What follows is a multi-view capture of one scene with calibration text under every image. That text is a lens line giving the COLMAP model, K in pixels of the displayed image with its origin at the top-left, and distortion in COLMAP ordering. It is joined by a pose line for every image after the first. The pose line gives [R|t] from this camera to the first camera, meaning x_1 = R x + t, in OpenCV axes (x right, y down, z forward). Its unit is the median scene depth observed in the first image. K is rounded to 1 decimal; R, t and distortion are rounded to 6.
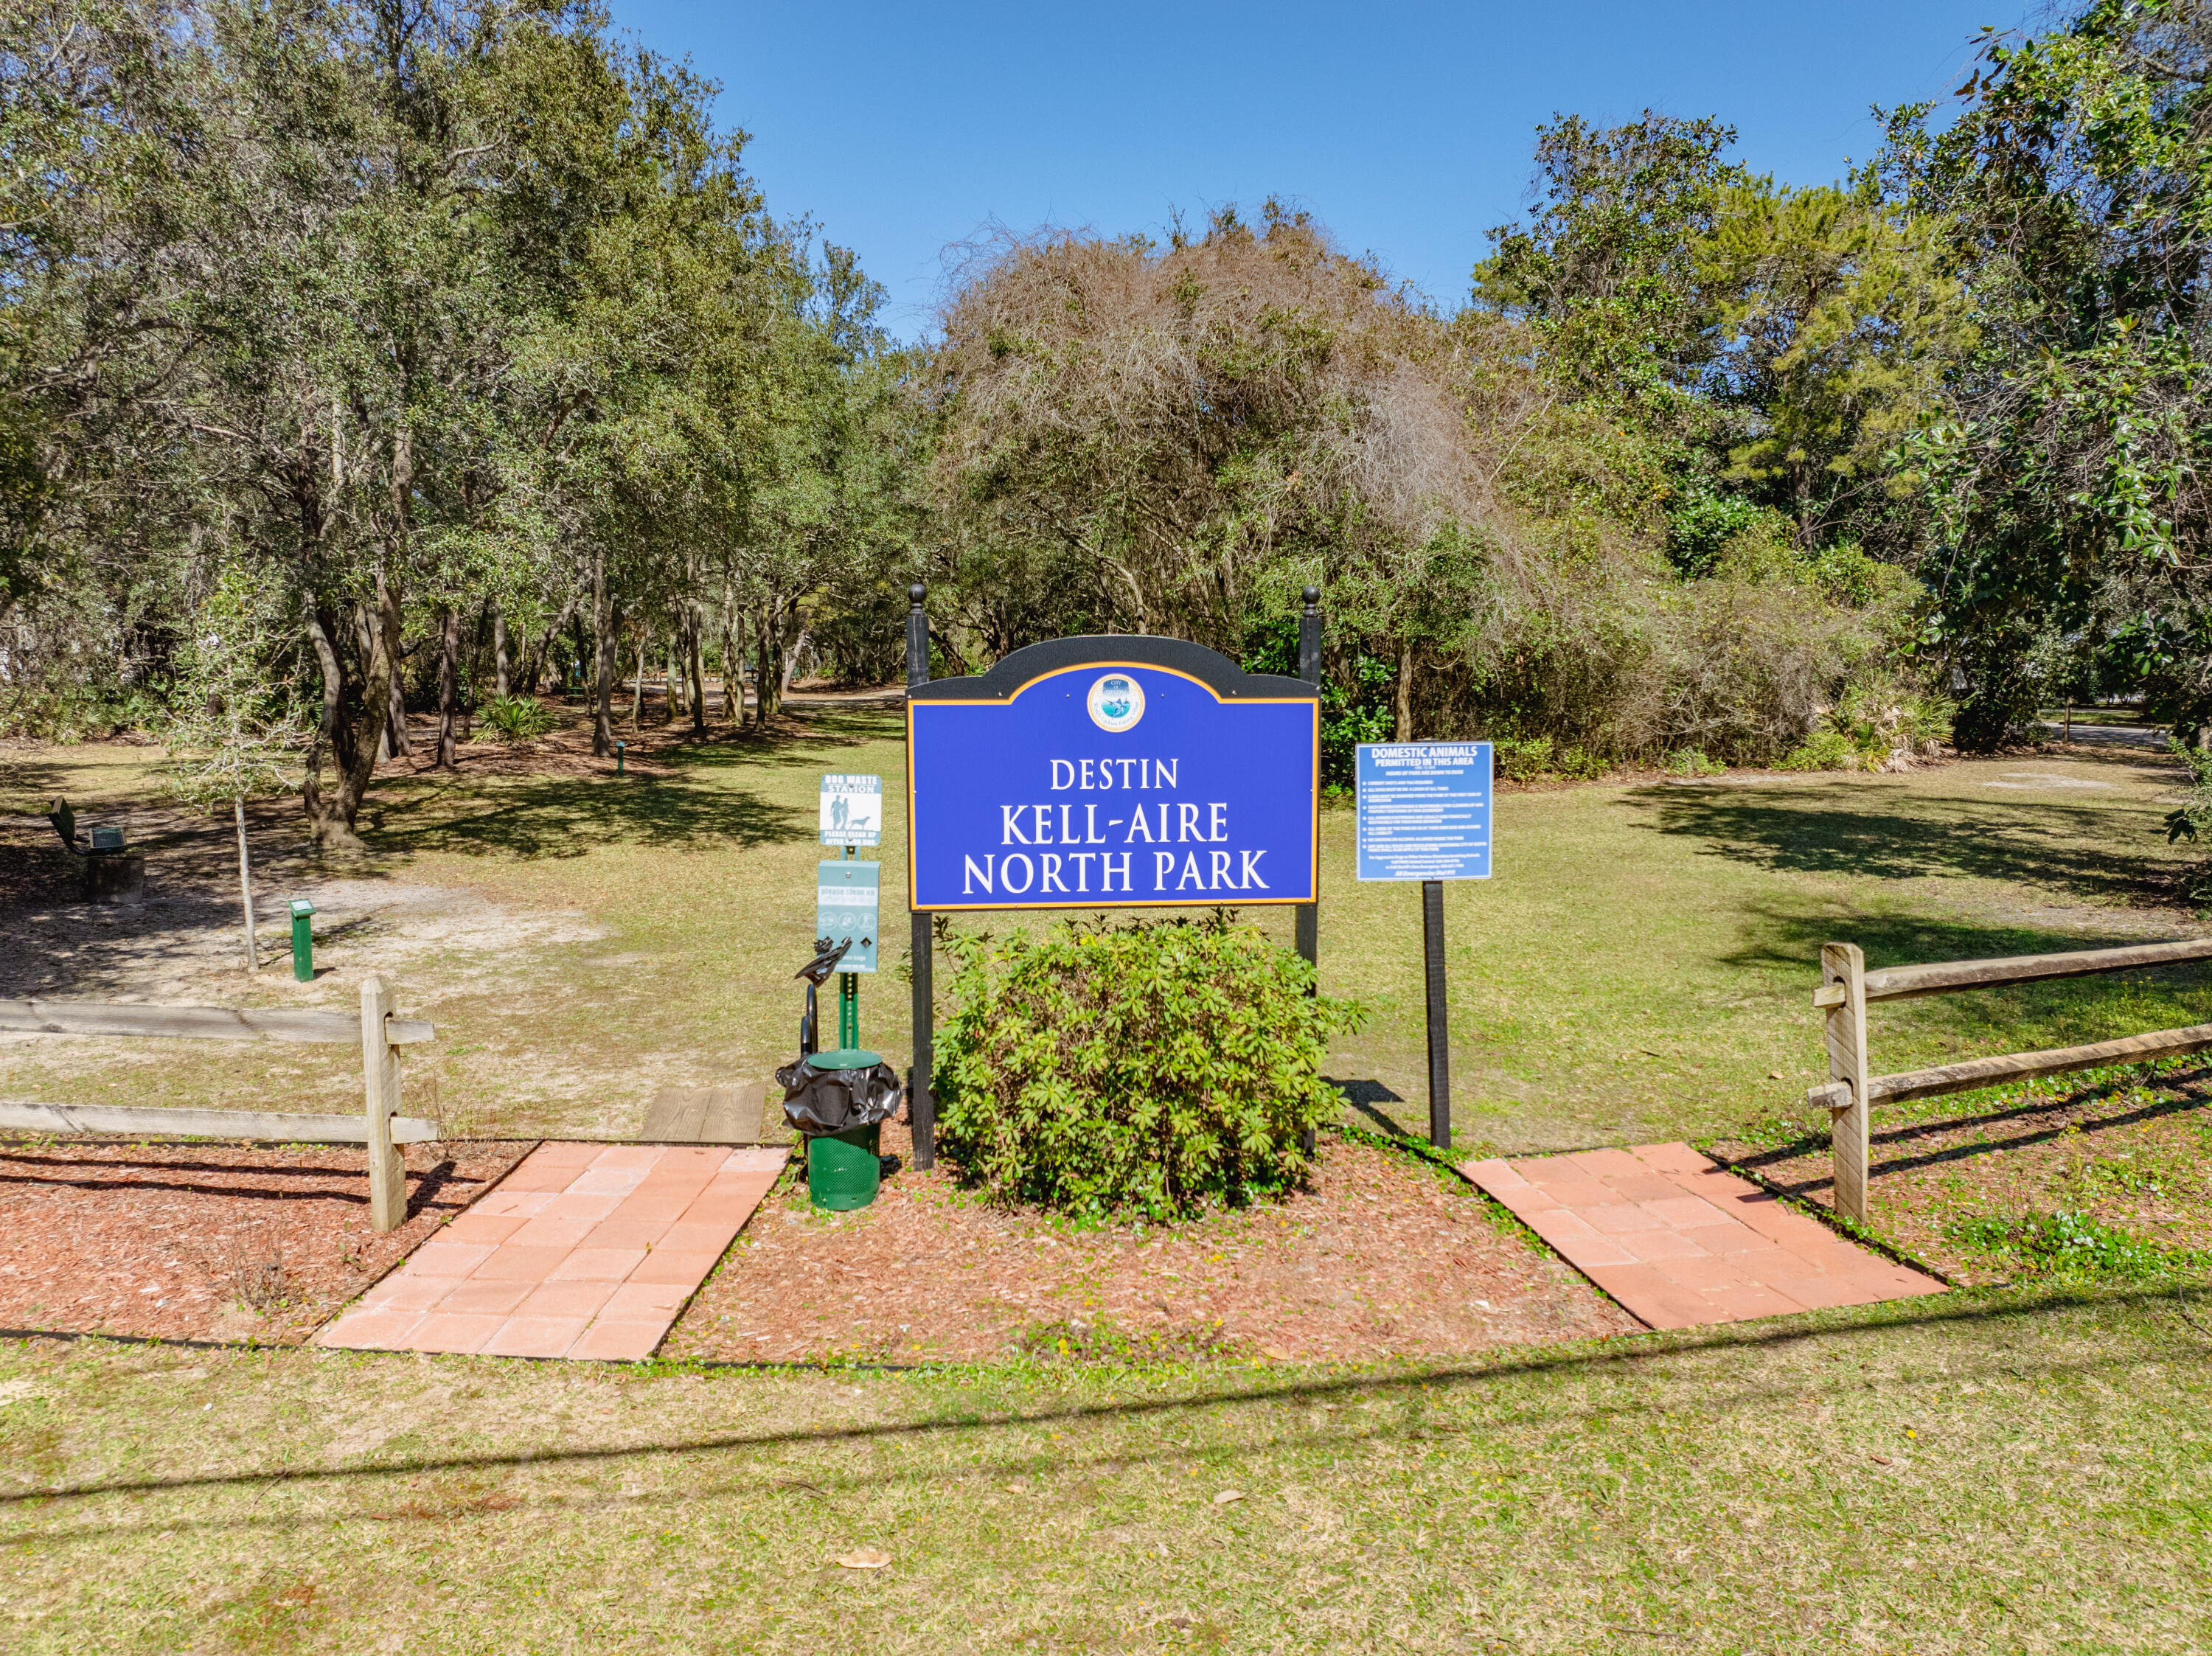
lens RADIAL K [[1552.4, 0, 1103.6], [0, 1552.4, 831.3], [0, 0, 1]] dist [-0.057935, 0.028459]
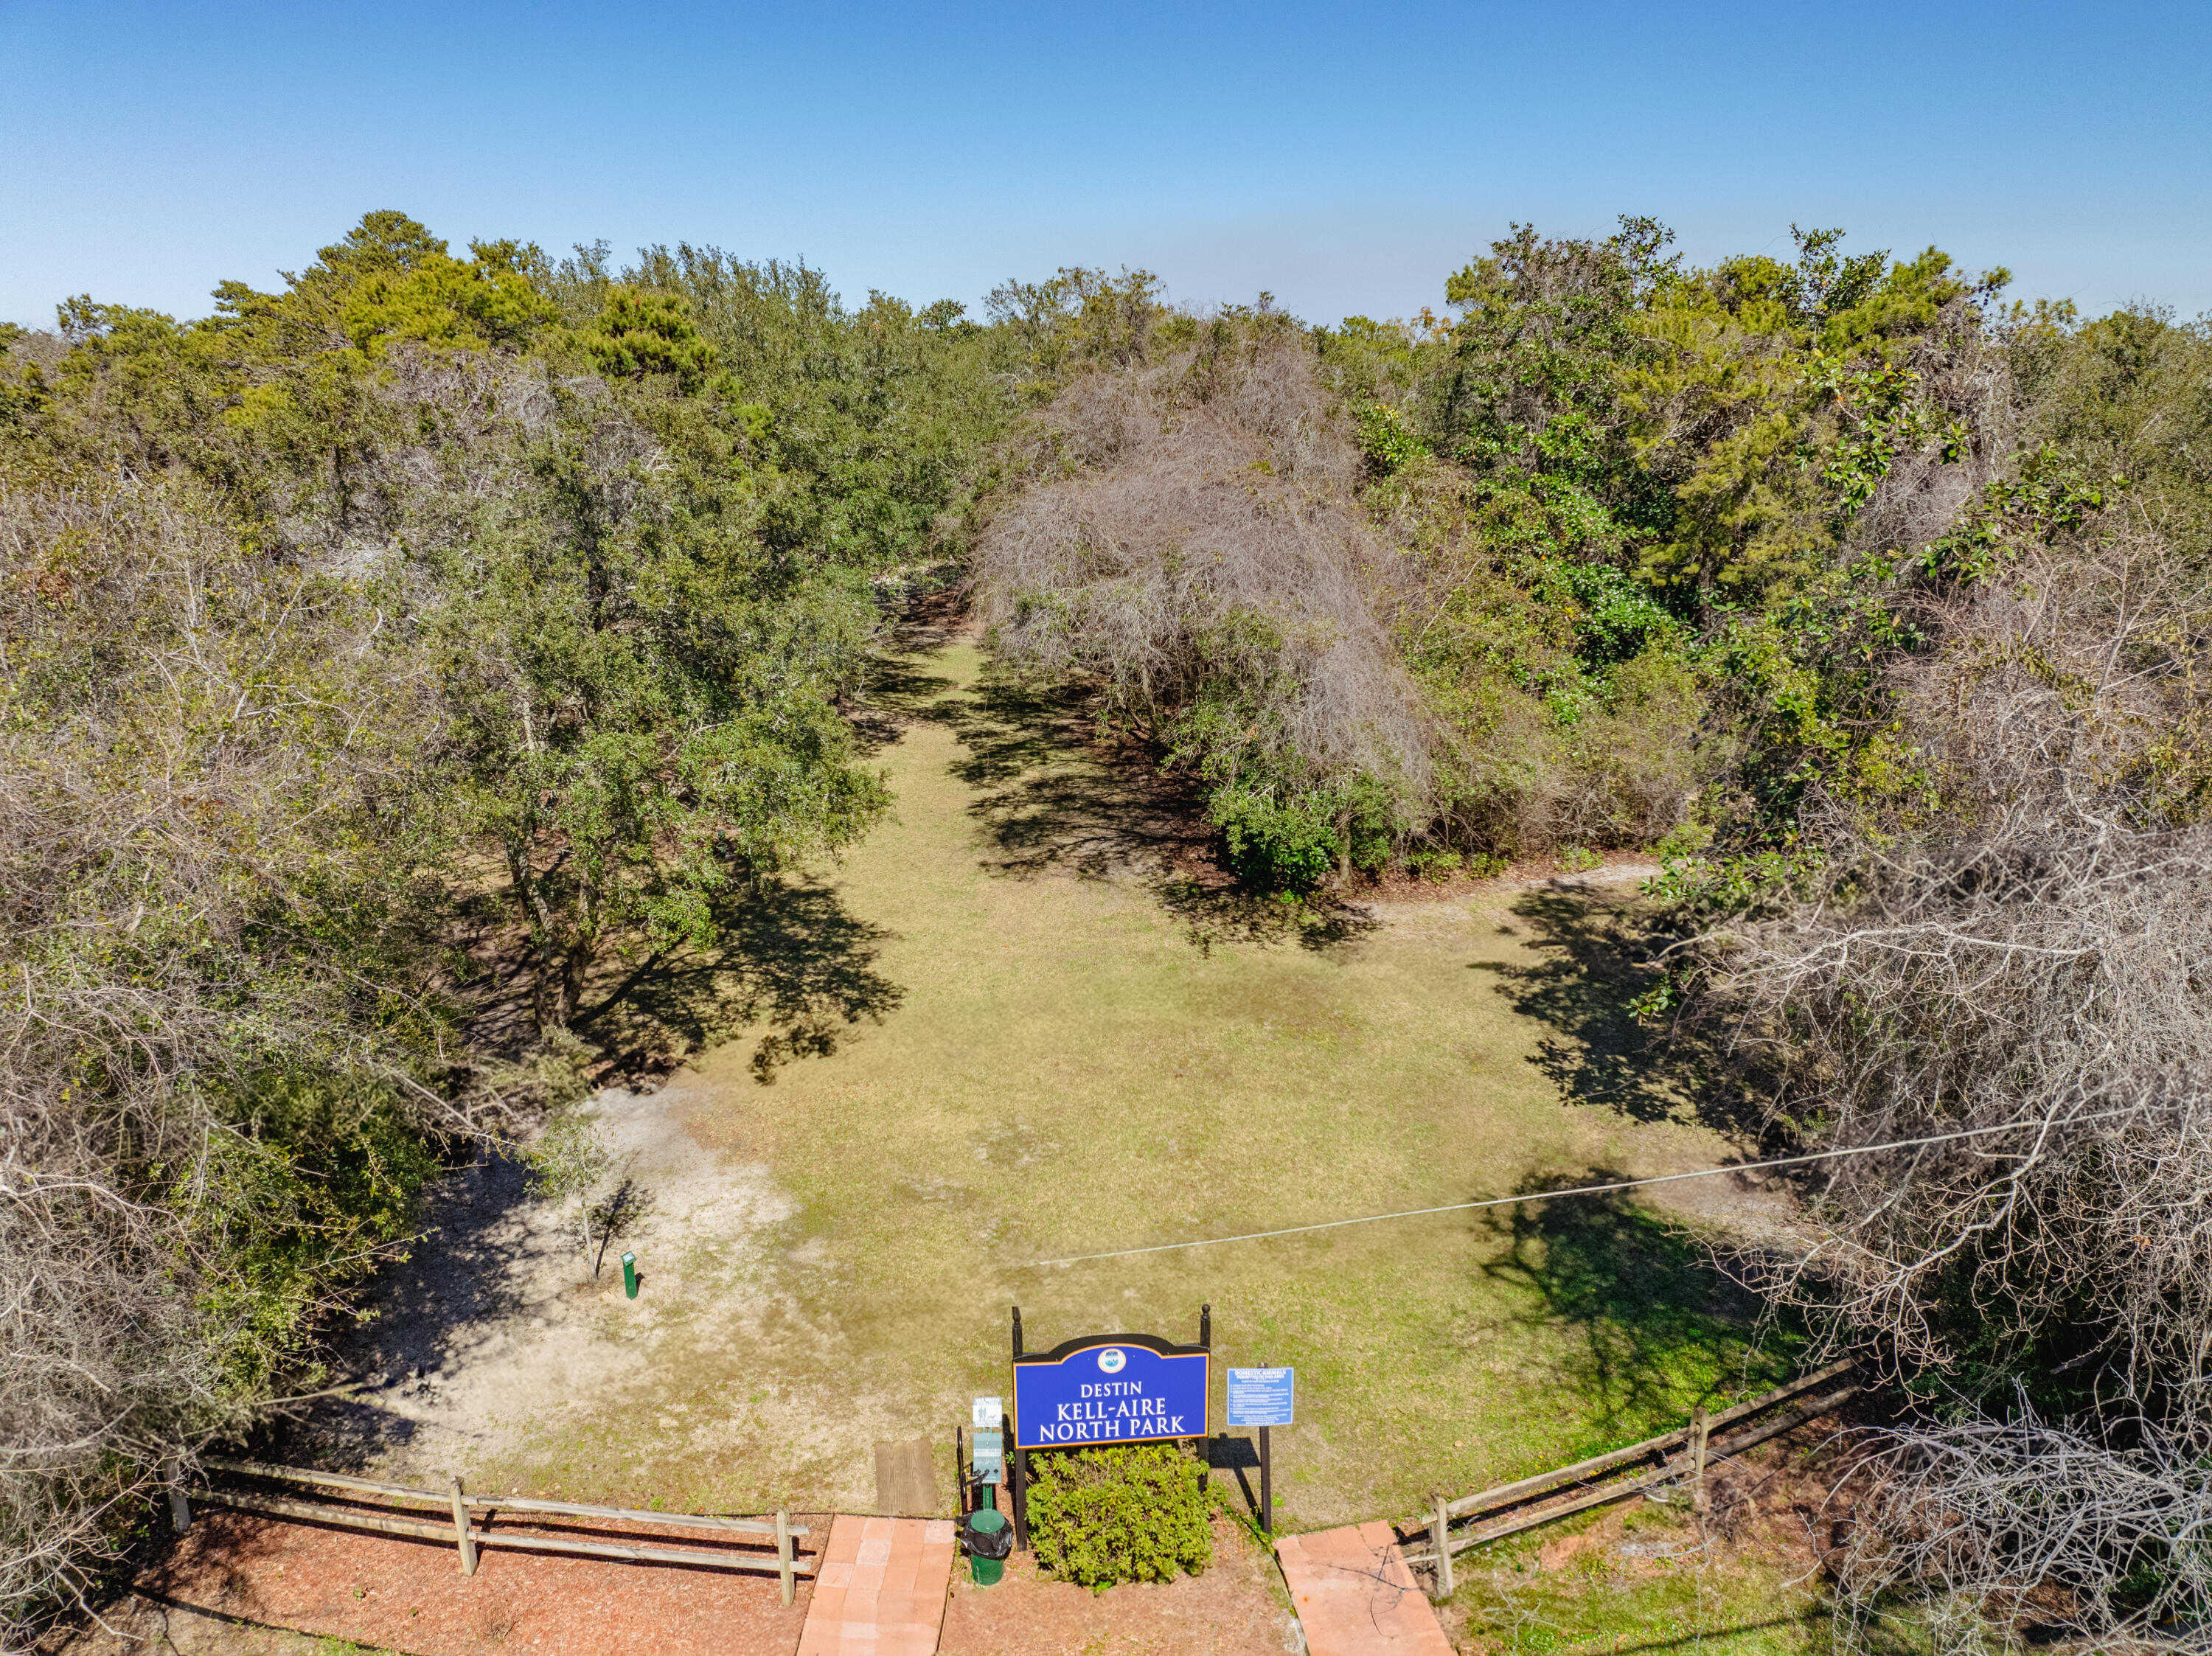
lens RADIAL K [[1552.4, 0, 1108.5], [0, 1552.4, 830.2], [0, 0, 1]] dist [-0.057935, 0.028459]
pose [[0.999996, -0.001696, -0.002422, 0.009695], [0.002129, 0.981460, 0.191654, -1.176861], [0.002052, -0.191658, 0.981460, -0.900214]]
